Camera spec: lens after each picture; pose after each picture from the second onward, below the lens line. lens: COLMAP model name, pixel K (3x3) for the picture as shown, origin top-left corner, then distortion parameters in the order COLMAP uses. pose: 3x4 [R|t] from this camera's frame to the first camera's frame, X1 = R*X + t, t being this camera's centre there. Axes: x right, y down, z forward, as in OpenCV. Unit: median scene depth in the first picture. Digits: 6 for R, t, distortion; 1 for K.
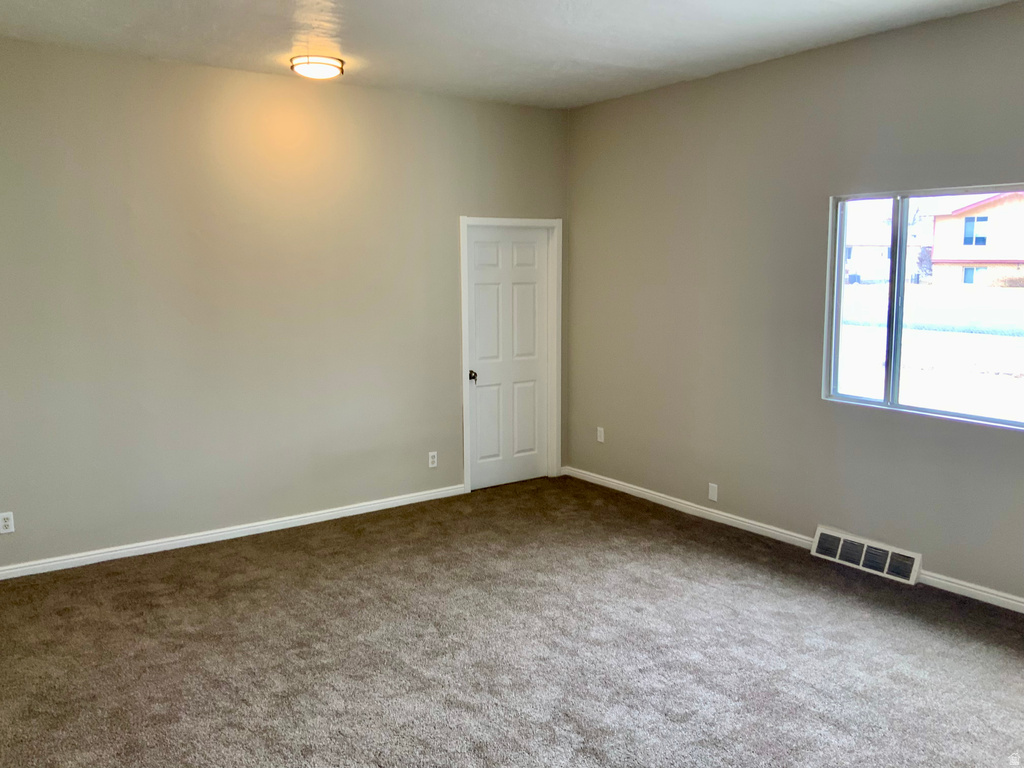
lens RADIAL K [[855.7, 0, 511.0], [0, 855.7, 378.6], [0, 0, 1]] dist [0.081110, -0.146685]
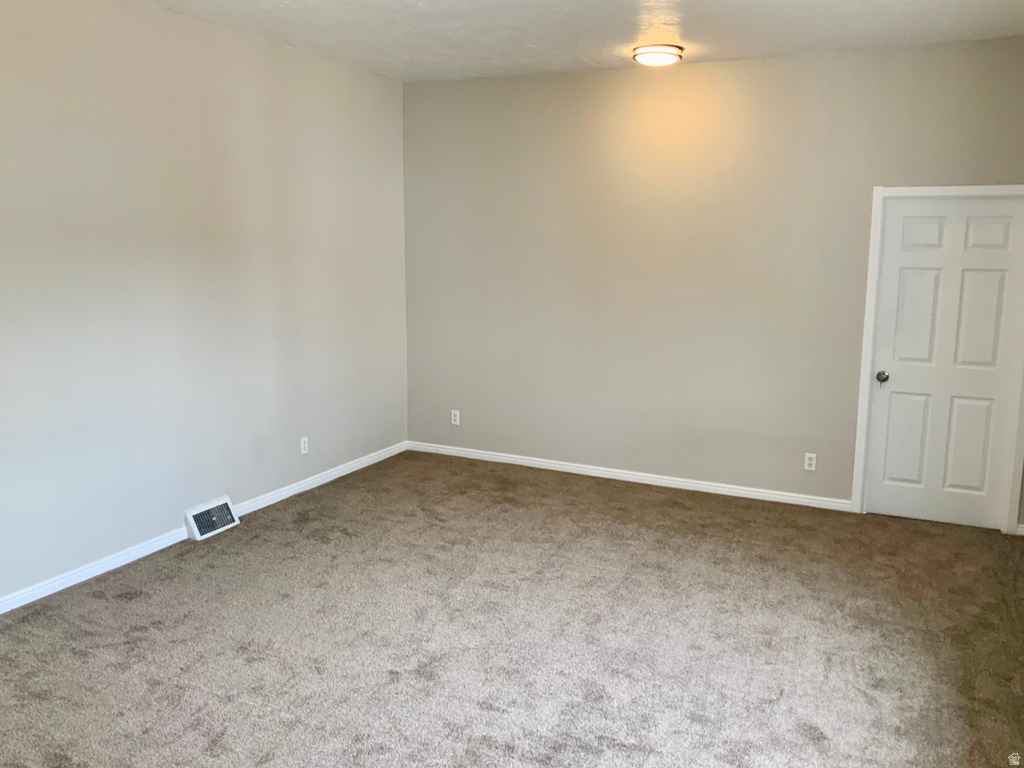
lens RADIAL K [[855.7, 0, 502.4], [0, 855.7, 390.5], [0, 0, 1]] dist [0.081110, -0.146685]
pose [[0.480228, 0.164162, -0.861645, 0.653596], [-0.134026, 0.984528, 0.112876, -0.047386], [0.866844, 0.061277, 0.494800, 0.338942]]
